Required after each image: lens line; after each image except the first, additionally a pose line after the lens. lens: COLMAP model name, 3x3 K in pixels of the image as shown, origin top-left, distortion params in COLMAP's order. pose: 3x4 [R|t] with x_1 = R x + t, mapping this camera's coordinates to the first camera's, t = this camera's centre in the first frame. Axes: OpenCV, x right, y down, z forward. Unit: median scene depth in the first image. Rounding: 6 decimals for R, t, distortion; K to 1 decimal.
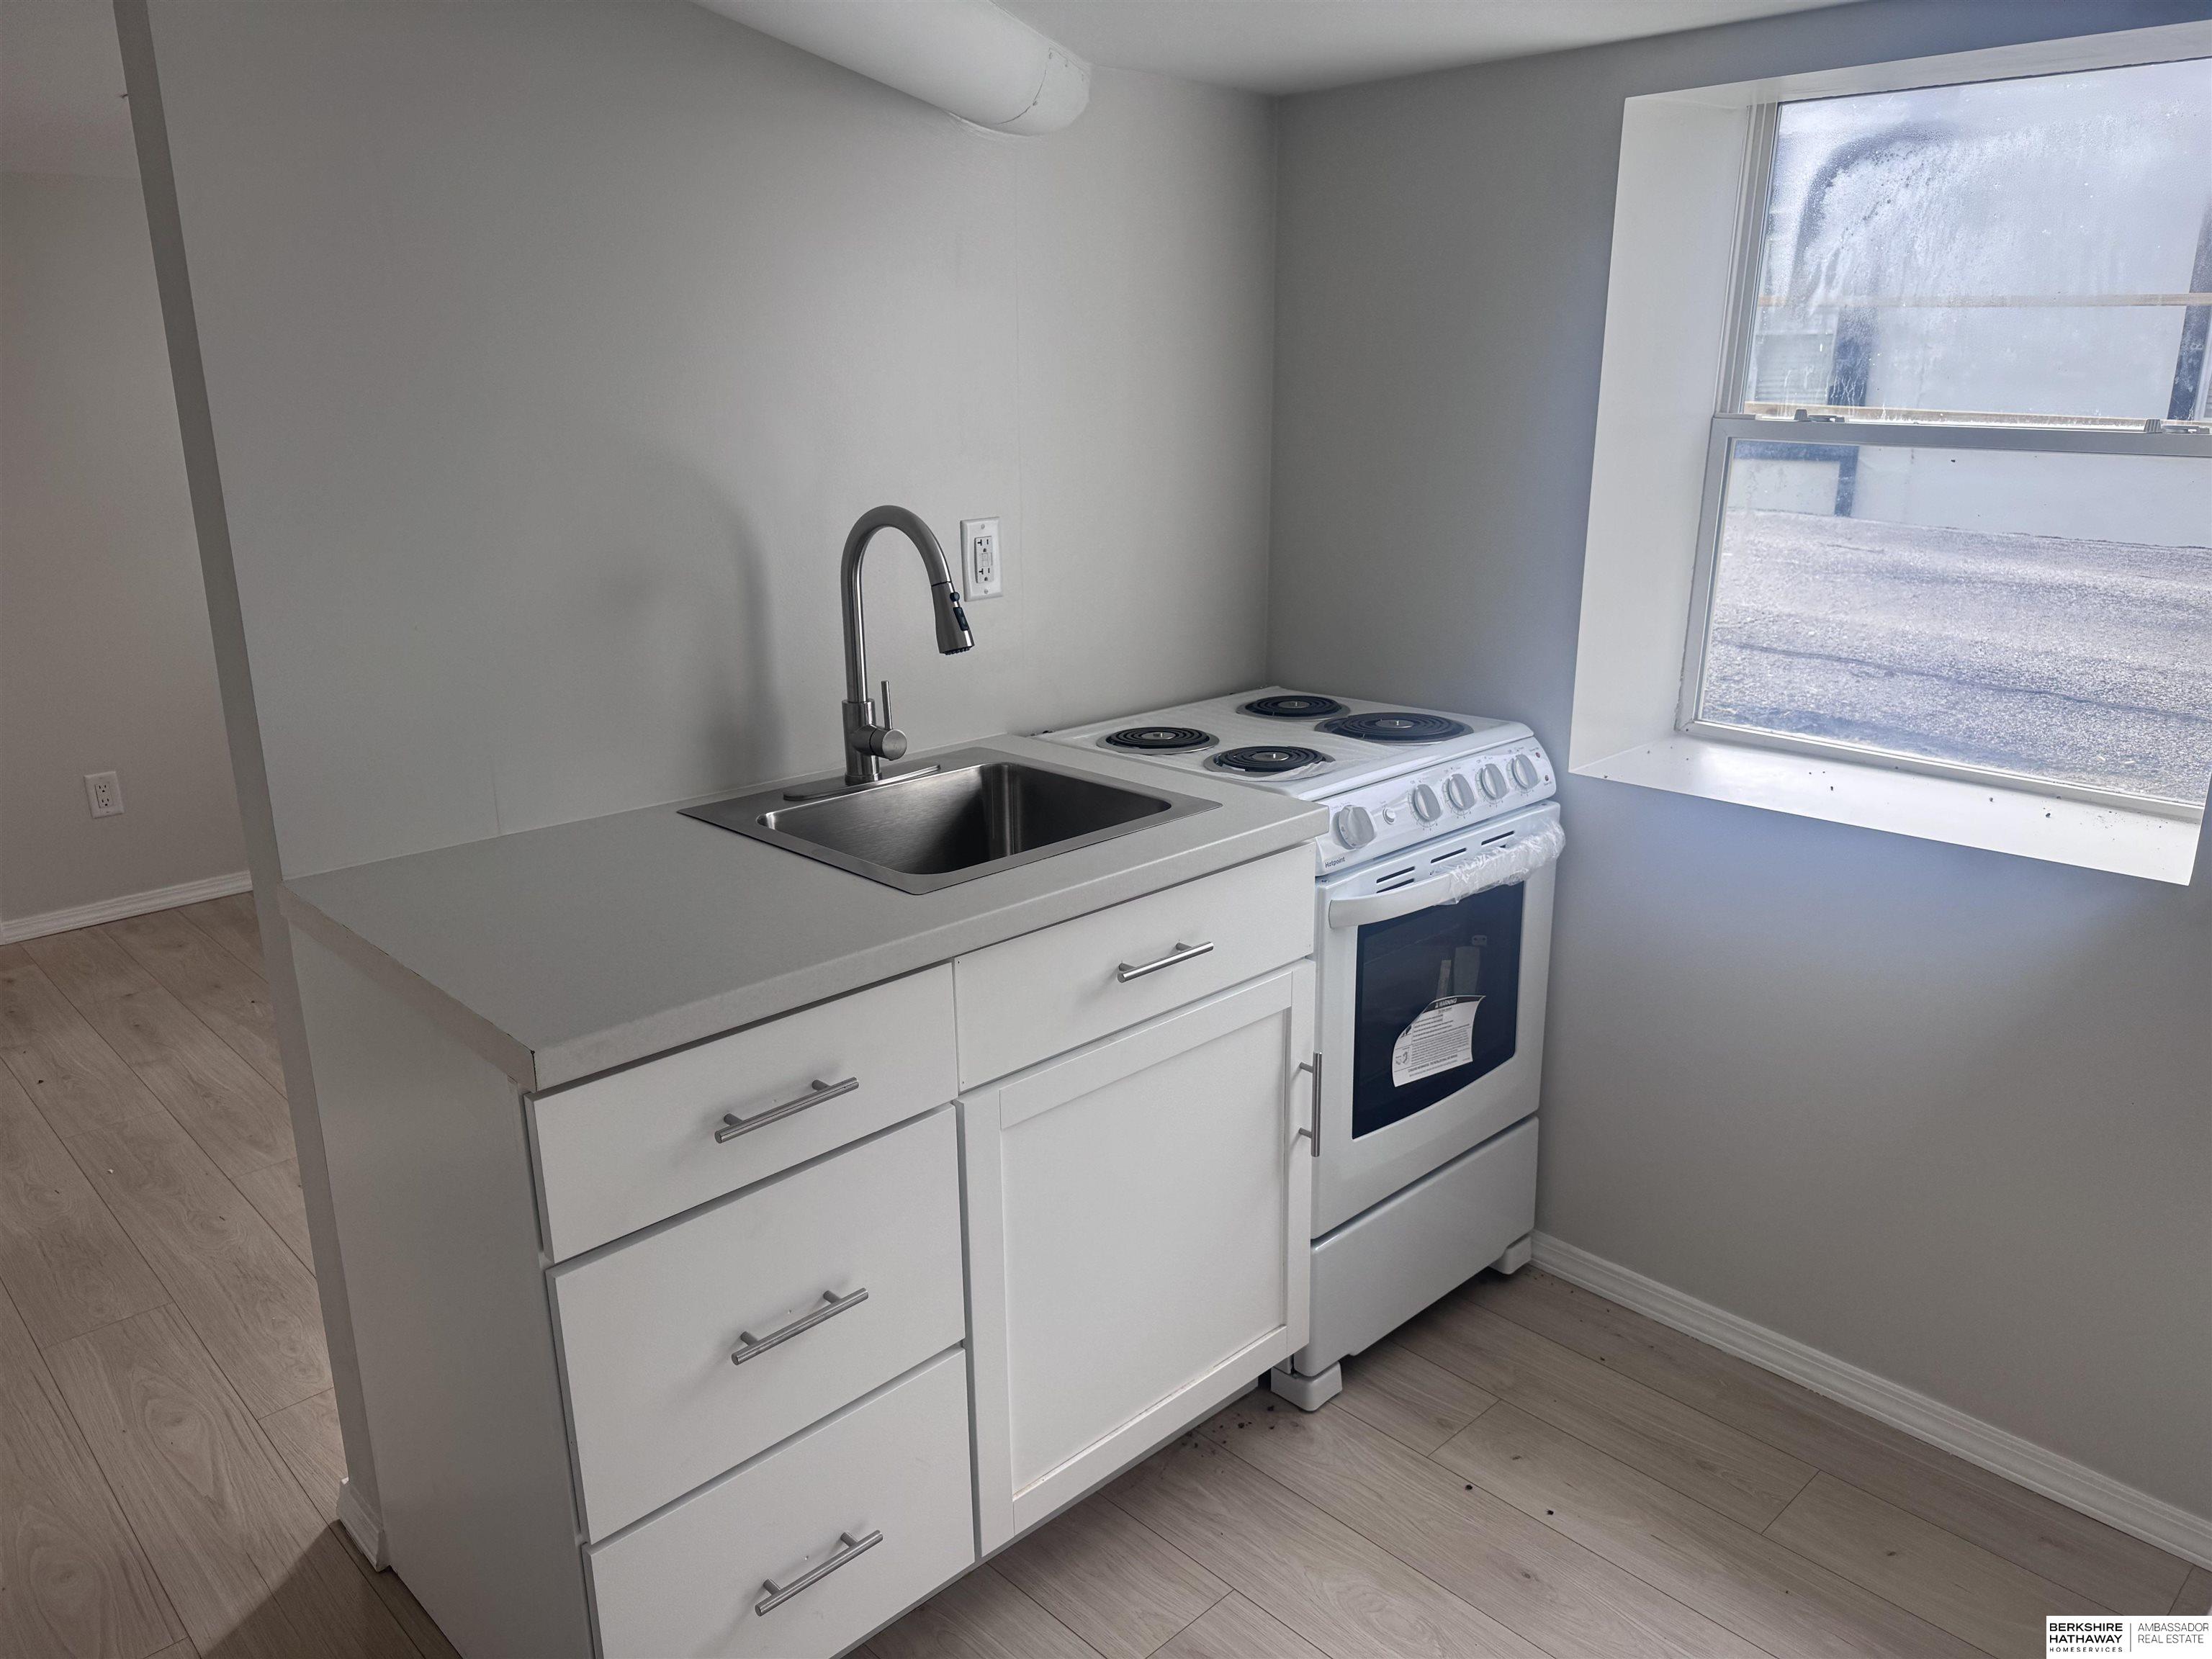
lens RADIAL K [[1585.2, 0, 1086.2], [0, 1585.2, 834.2], [0, 0, 1]] dist [0.012175, -0.011913]
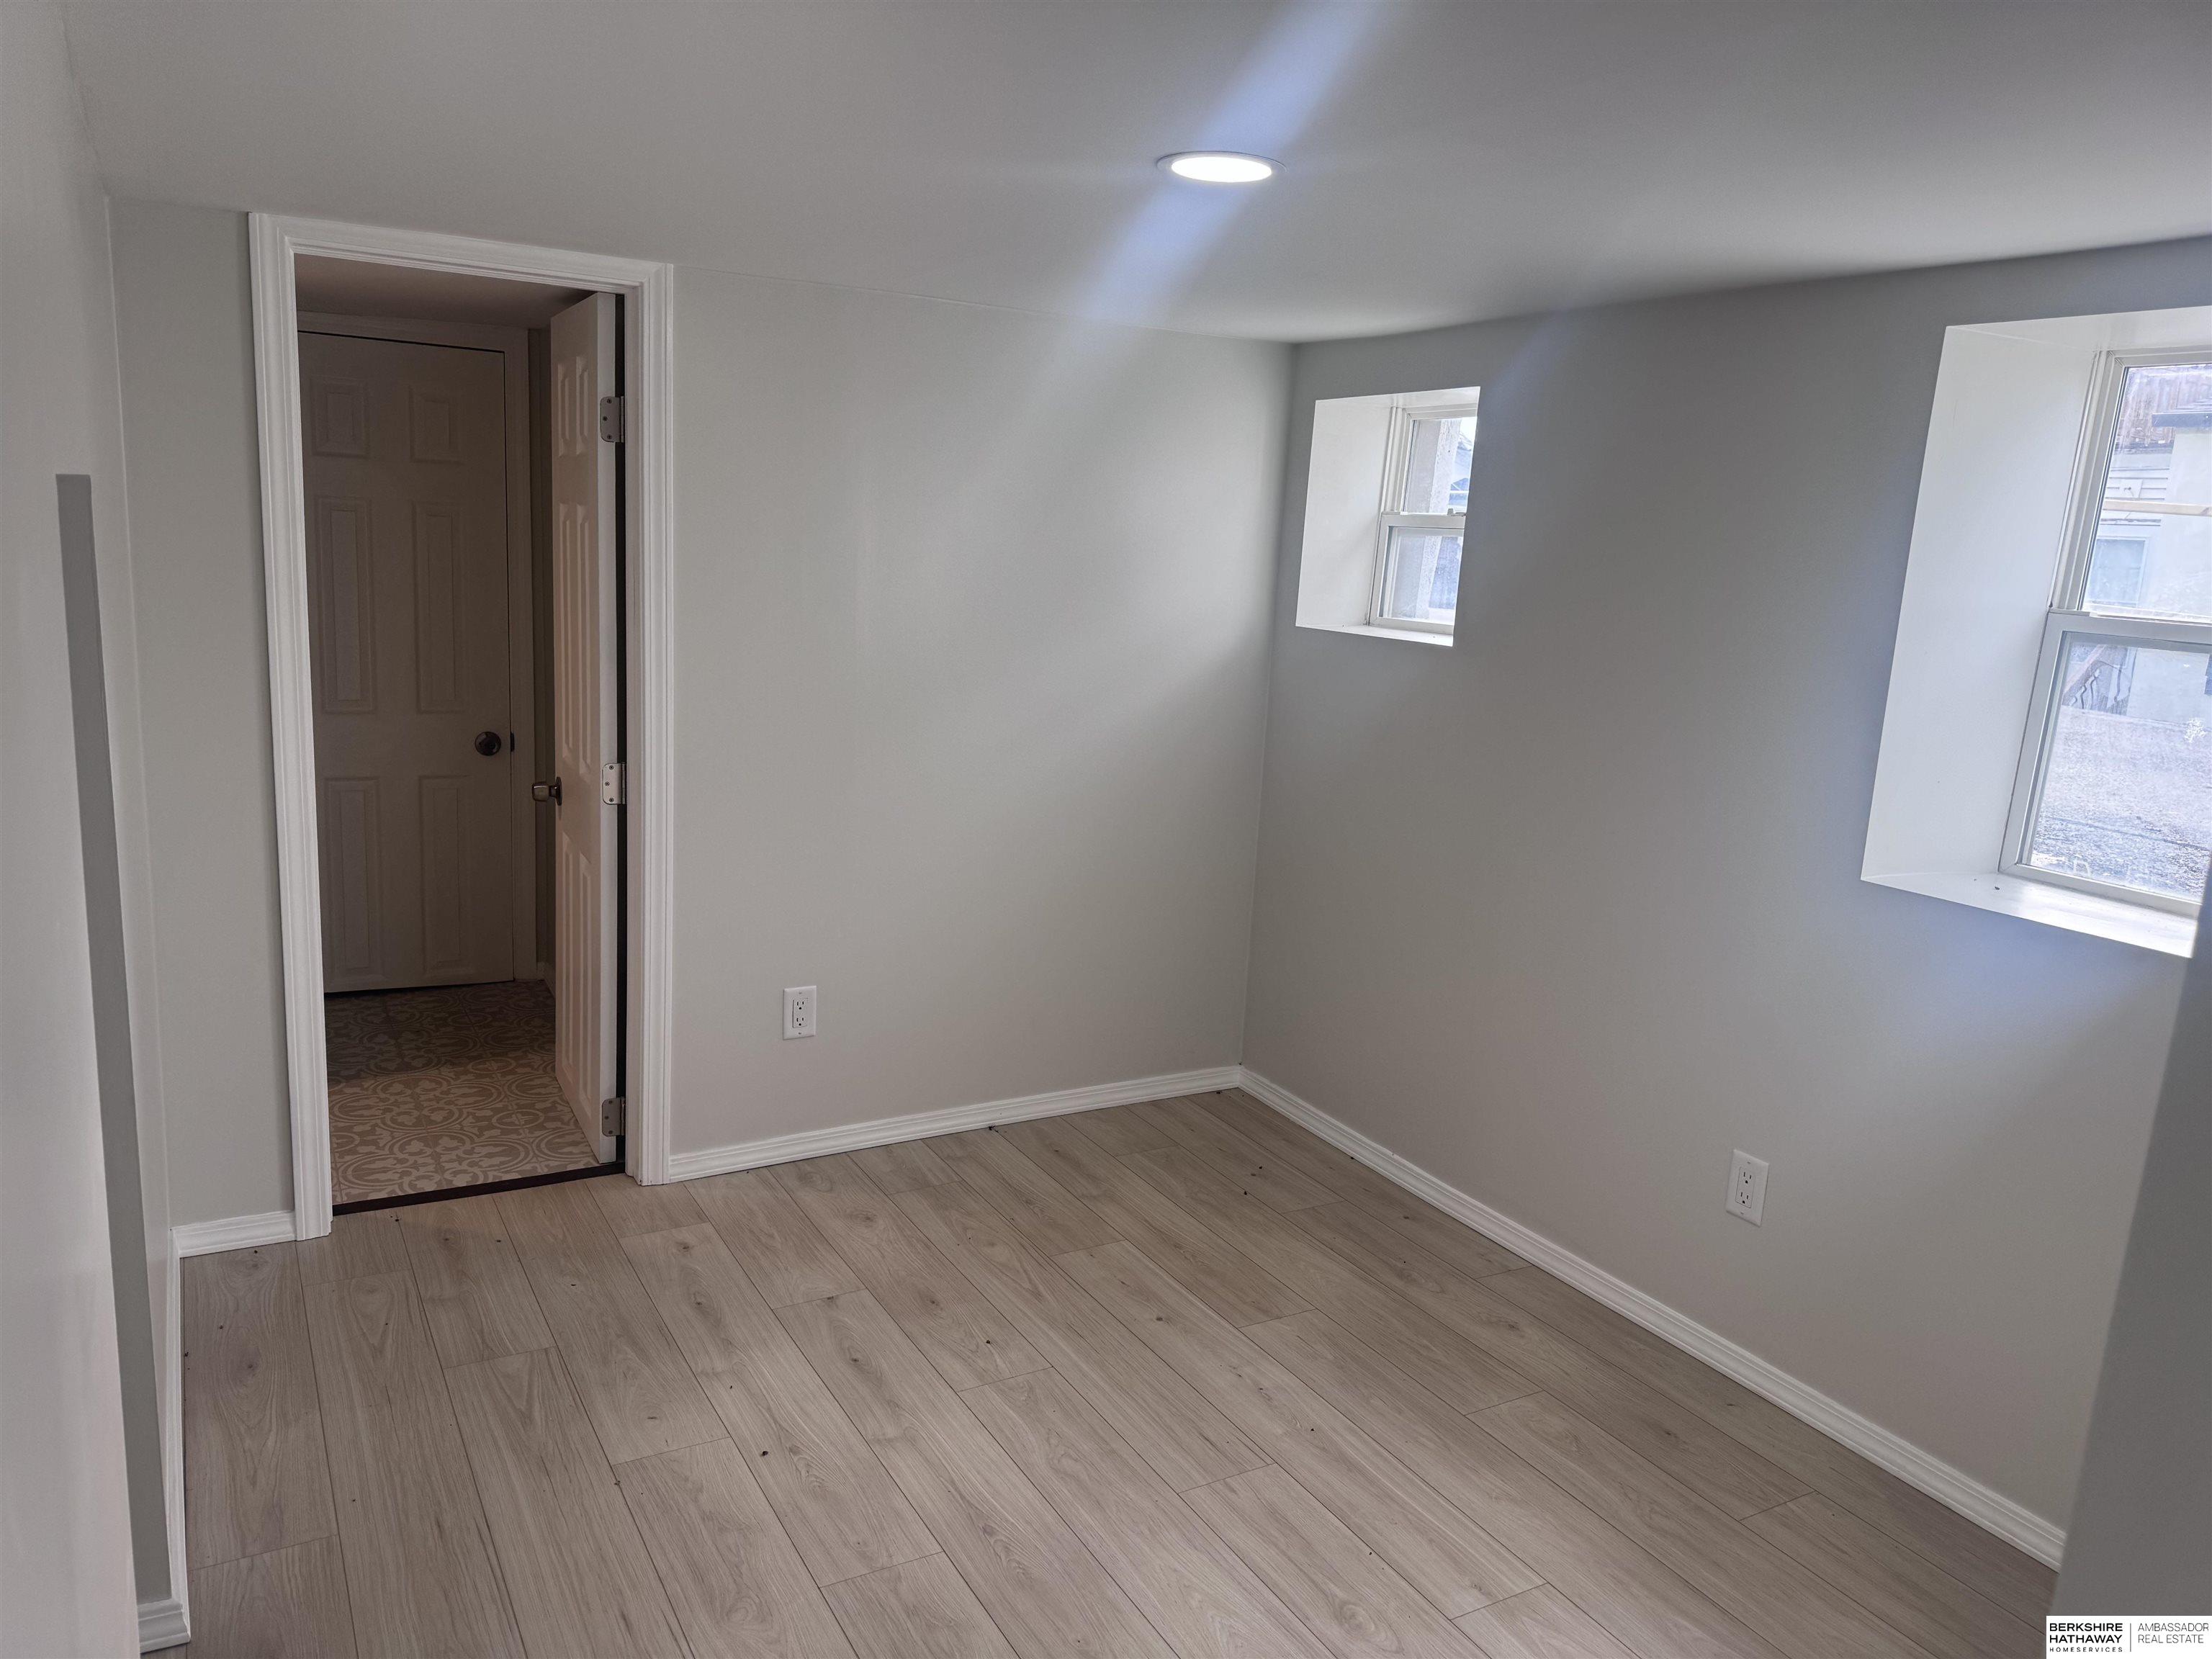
lens RADIAL K [[1585.2, 0, 1126.4], [0, 1585.2, 829.6], [0, 0, 1]] dist [0.012175, -0.011913]
pose [[0.972493, 0.116378, -0.201775, -0.356279], [-0.134519, 0.987788, -0.078612, -0.091911], [0.190162, 0.103593, 0.976272, 0.260513]]
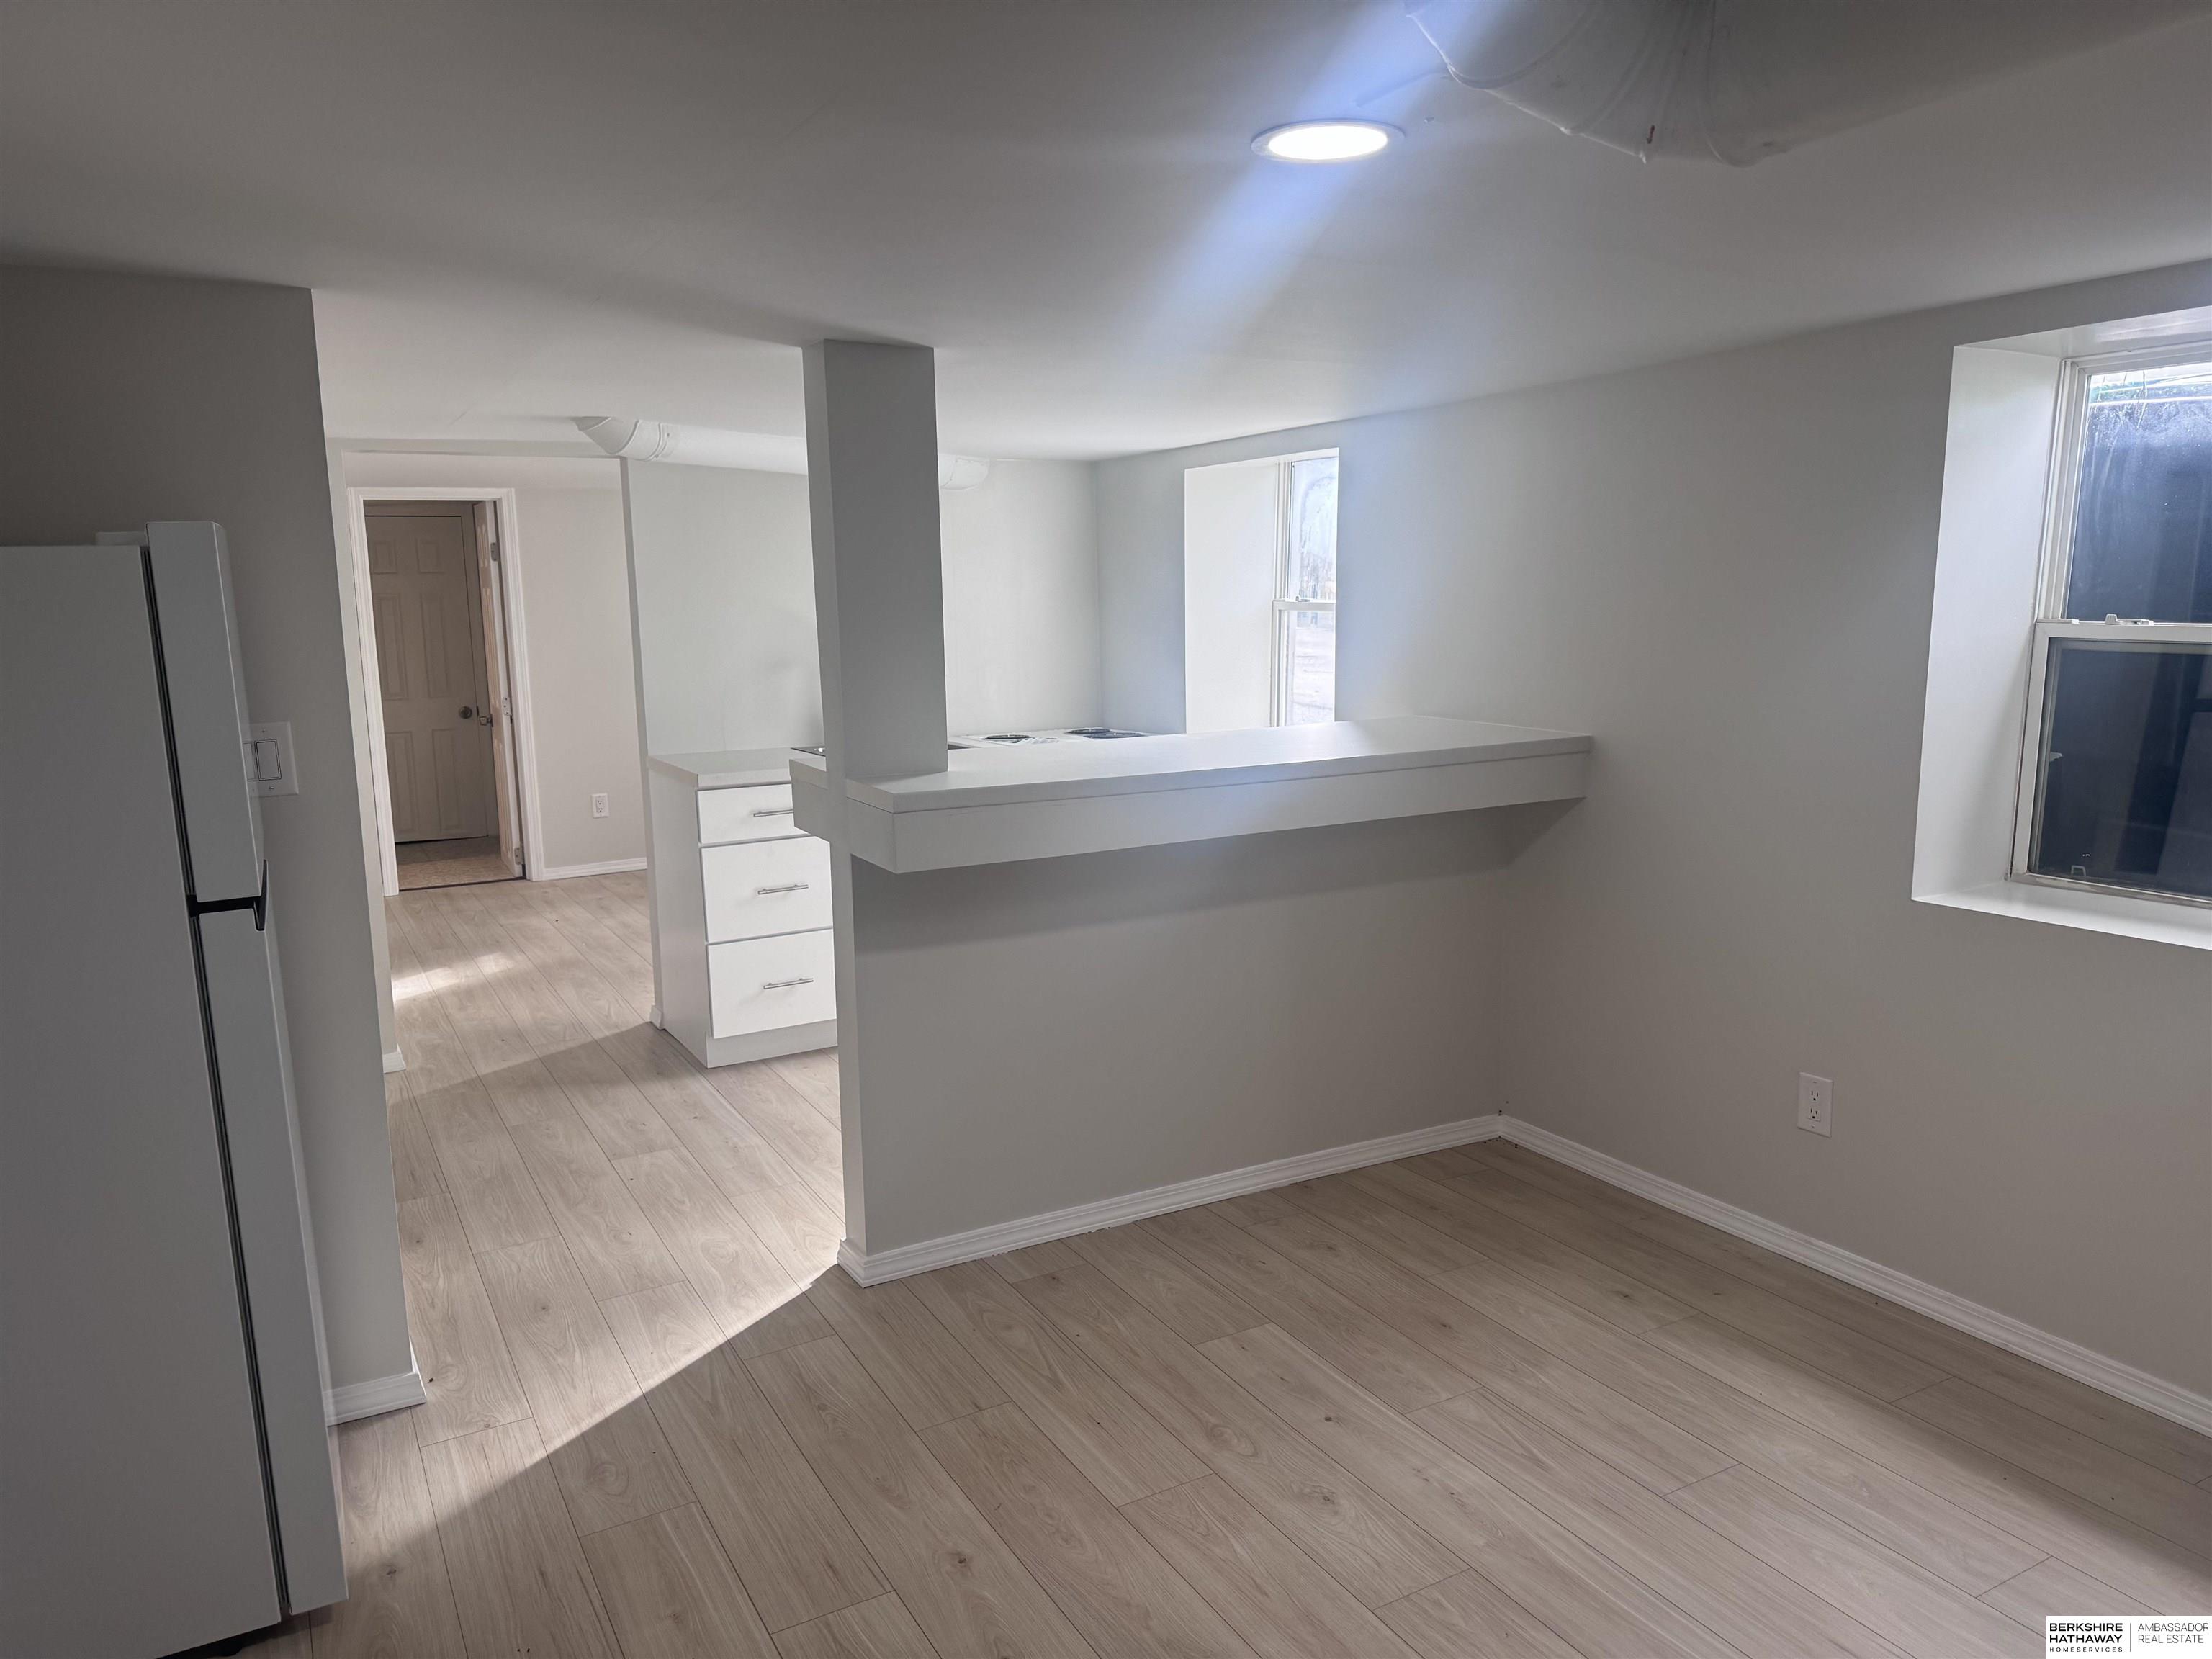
lens RADIAL K [[1585.2, 0, 1107.7], [0, 1585.2, 880.1], [0, 0, 1]] dist [0.012175, -0.011913]
pose [[0.967285, 0.044128, -0.249824, 0.512002], [-0.069711, 0.993082, -0.094496, 0.233783], [0.243926, 0.108820, 0.963669, -0.766340]]
